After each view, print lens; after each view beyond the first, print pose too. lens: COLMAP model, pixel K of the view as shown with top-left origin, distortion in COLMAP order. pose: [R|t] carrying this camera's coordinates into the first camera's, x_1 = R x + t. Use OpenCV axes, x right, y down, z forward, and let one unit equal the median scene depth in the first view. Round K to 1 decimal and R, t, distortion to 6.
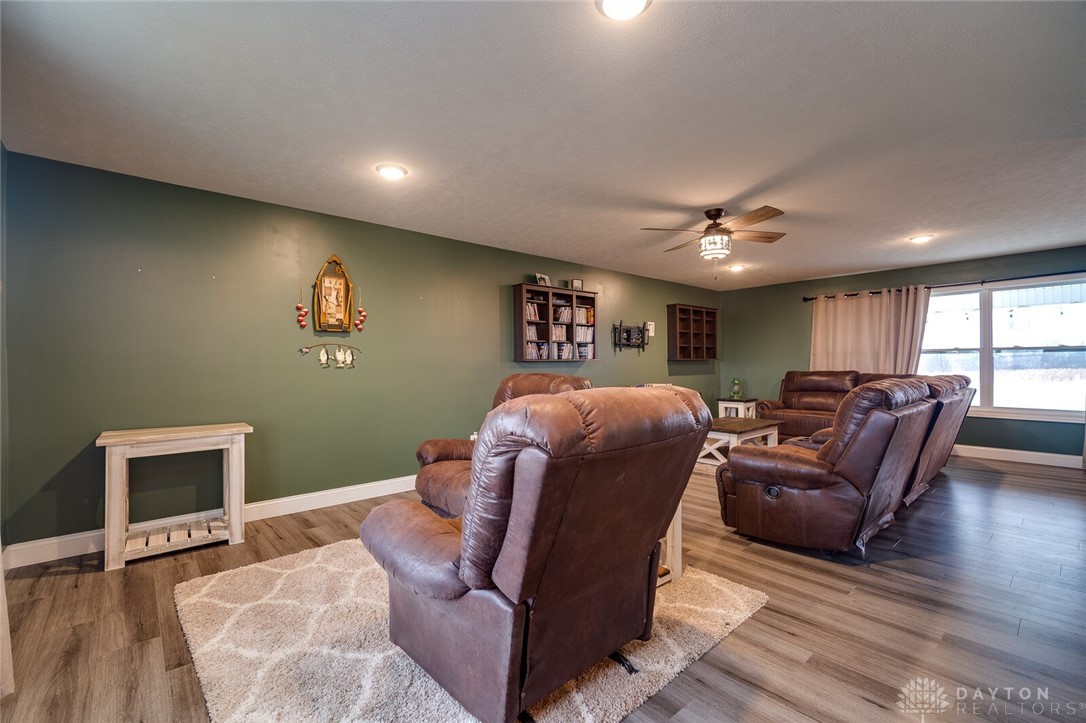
lens RADIAL K [[468.8, 0, 544.0], [0, 468.8, 364.8], [0, 0, 1]] dist [0.007346, 0.000390]
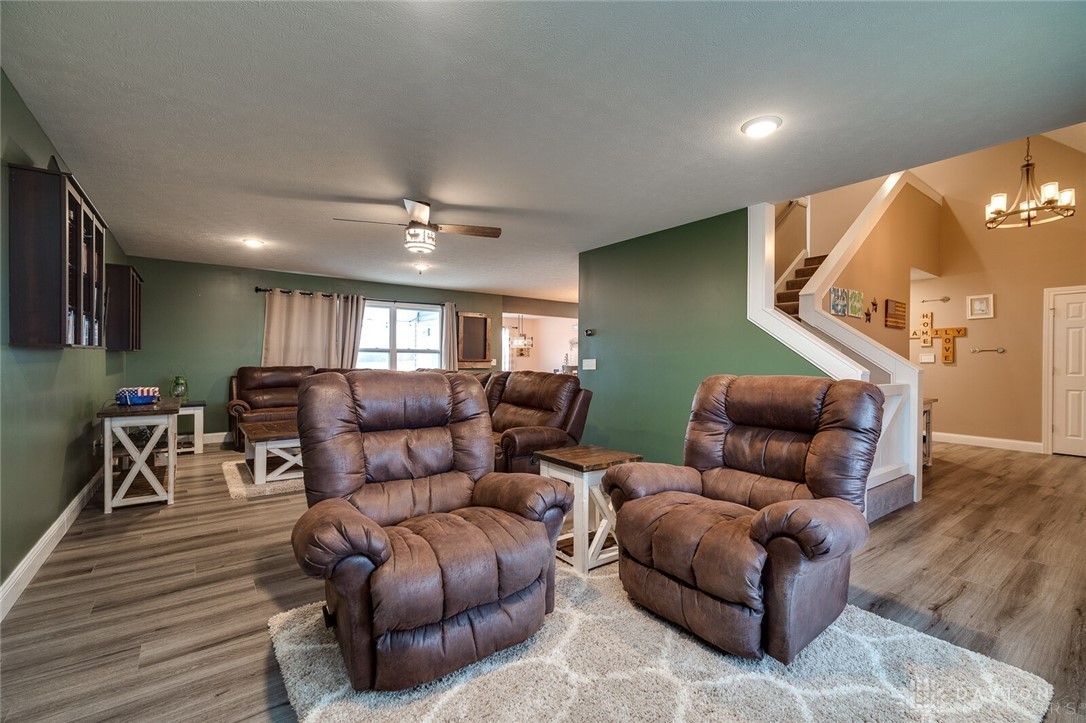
lens RADIAL K [[468.8, 0, 544.0], [0, 468.8, 364.8], [0, 0, 1]] dist [0.007346, 0.000390]
pose [[0.092533, -0.001661, 0.995708, -0.374649], [-0.008657, 0.999959, 0.002473, 0.003171], [-0.995672, -0.008848, 0.092515, 0.413680]]
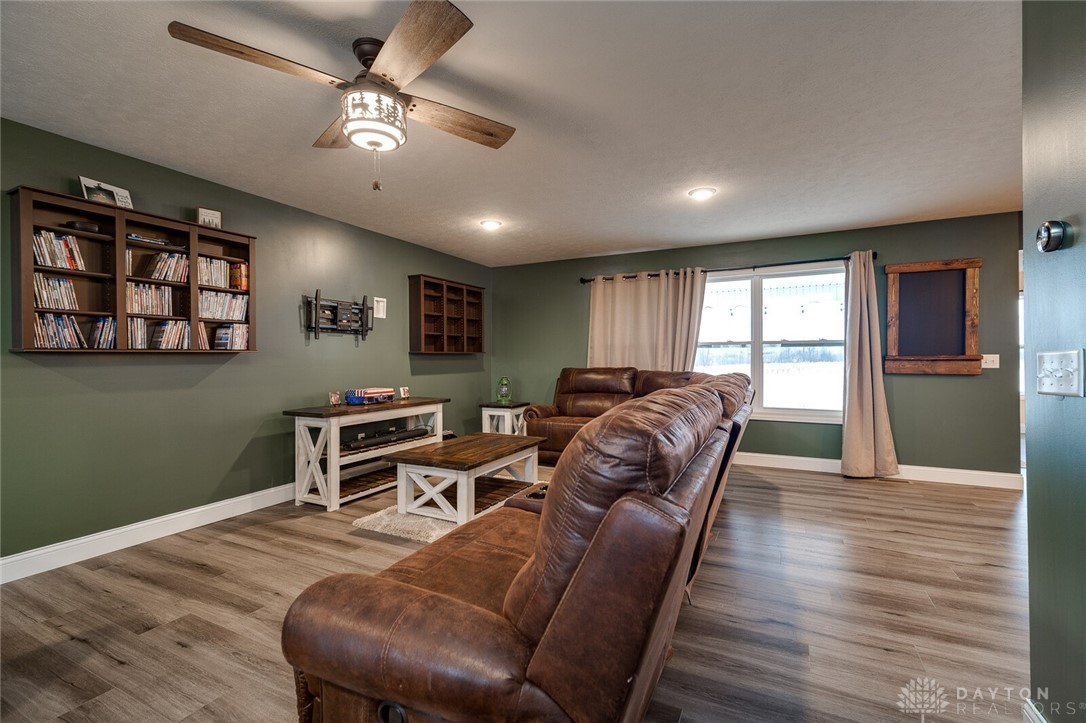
lens RADIAL K [[468.8, 0, 544.0], [0, 468.8, 364.8], [0, 0, 1]] dist [0.007346, 0.000390]
pose [[0.930649, -0.002155, 0.365907, 0.226256], [-0.001927, 0.999940, 0.010789, -0.000657], [-0.365909, -0.010746, 0.930589, 0.305253]]
